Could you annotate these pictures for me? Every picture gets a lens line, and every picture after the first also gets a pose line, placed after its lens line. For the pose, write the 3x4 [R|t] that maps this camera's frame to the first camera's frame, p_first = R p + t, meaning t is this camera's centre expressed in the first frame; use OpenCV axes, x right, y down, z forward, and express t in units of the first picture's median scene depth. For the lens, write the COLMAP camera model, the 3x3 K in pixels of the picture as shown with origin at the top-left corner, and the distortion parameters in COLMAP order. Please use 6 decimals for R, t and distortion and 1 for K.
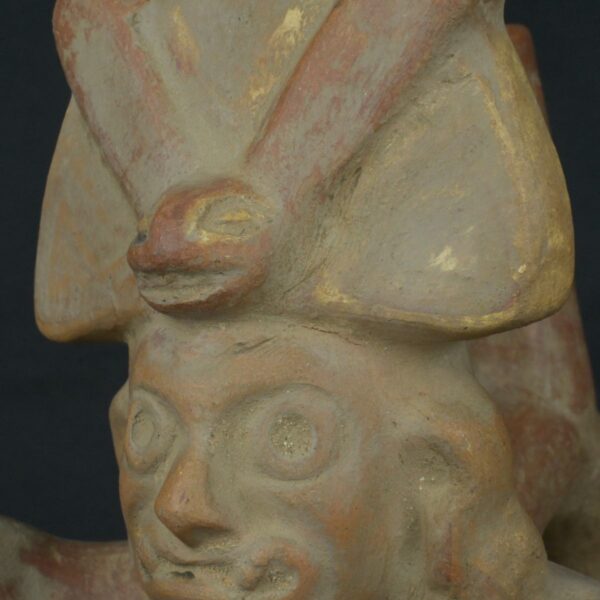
lens RADIAL K [[1946.5, 0, 300.1], [0, 1946.5, 299.3], [0, 0, 1]] dist [0.038286, 0.000000]
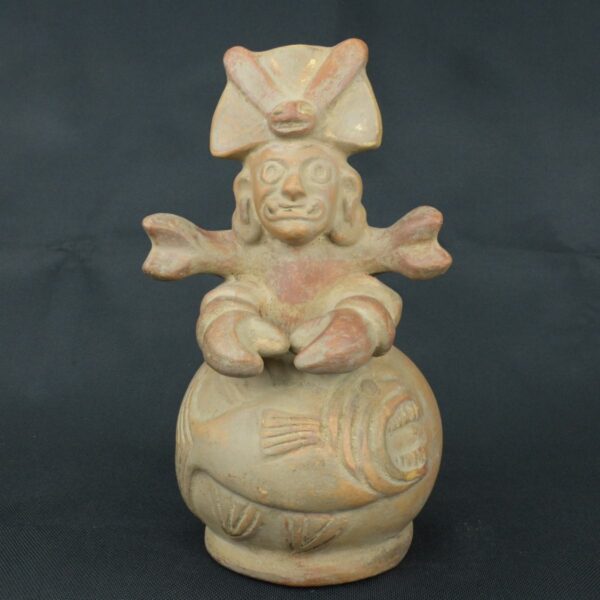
lens RADIAL K [[697.9, 0, 300.6], [0, 697.9, 298.1], [0, 0, 1]] dist [-0.009063, 0.000000]
pose [[0.878708, 0.020595, 0.476916, -0.645161], [0.009581, 0.998107, -0.060753, 0.380562], [-0.477264, 0.057953, 0.876847, -0.102654]]
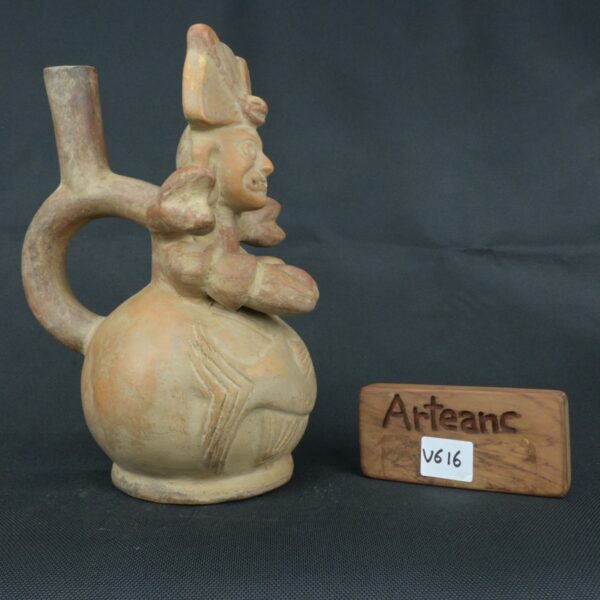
lens RADIAL K [[639.5, 0, 300.4], [0, 639.5, 303.4], [0, 0, 1]] dist [0.003096, 0.000000]
pose [[-0.333354, 0.024624, 0.942480, -1.445708], [0.130233, 0.991278, 0.020165, 0.392328], [-0.933764, 0.129464, -0.333653, 1.453159]]
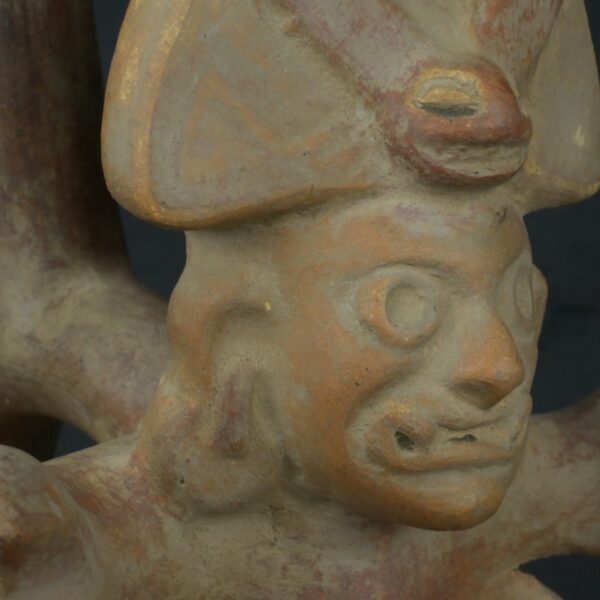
lens RADIAL K [[1946.5, 0, 299.4], [0, 1946.5, 298.0], [0, 0, 1]] dist [0.038286, 0.000000]
pose [[0.367795, -0.058034, 0.928094, -1.064737], [0.034299, 0.998218, 0.048827, 0.013308], [-0.929274, 0.013875, 0.369130, 0.709361]]
